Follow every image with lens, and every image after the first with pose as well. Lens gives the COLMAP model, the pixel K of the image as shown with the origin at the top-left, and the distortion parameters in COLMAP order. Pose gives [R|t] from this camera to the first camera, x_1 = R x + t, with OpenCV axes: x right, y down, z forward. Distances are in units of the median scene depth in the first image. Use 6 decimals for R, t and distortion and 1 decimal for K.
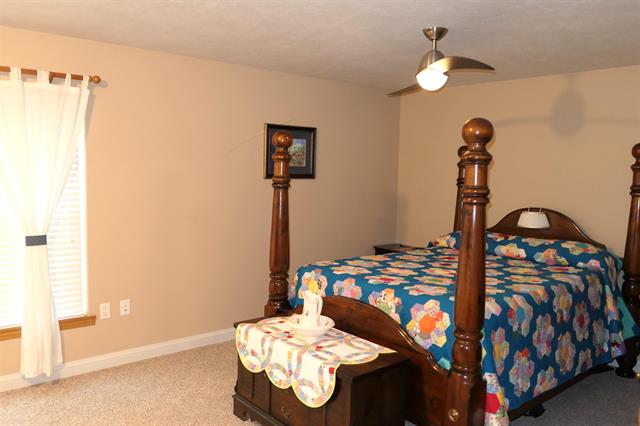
lens RADIAL K [[511.4, 0, 317.2], [0, 511.4, 216.0], [0, 0, 1]] dist [-0.006619, -0.007129]
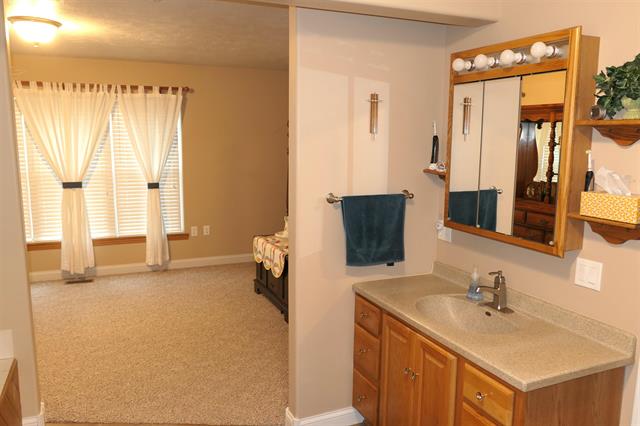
lens RADIAL K [[511.4, 0, 320.2], [0, 511.4, 211.8], [0, 0, 1]] dist [-0.006619, -0.007129]
pose [[0.956389, 0.026700, -0.290872, 0.481855], [-0.013973, 0.998855, 0.045744, 0.048134], [0.291761, -0.039684, 0.955668, -0.477738]]
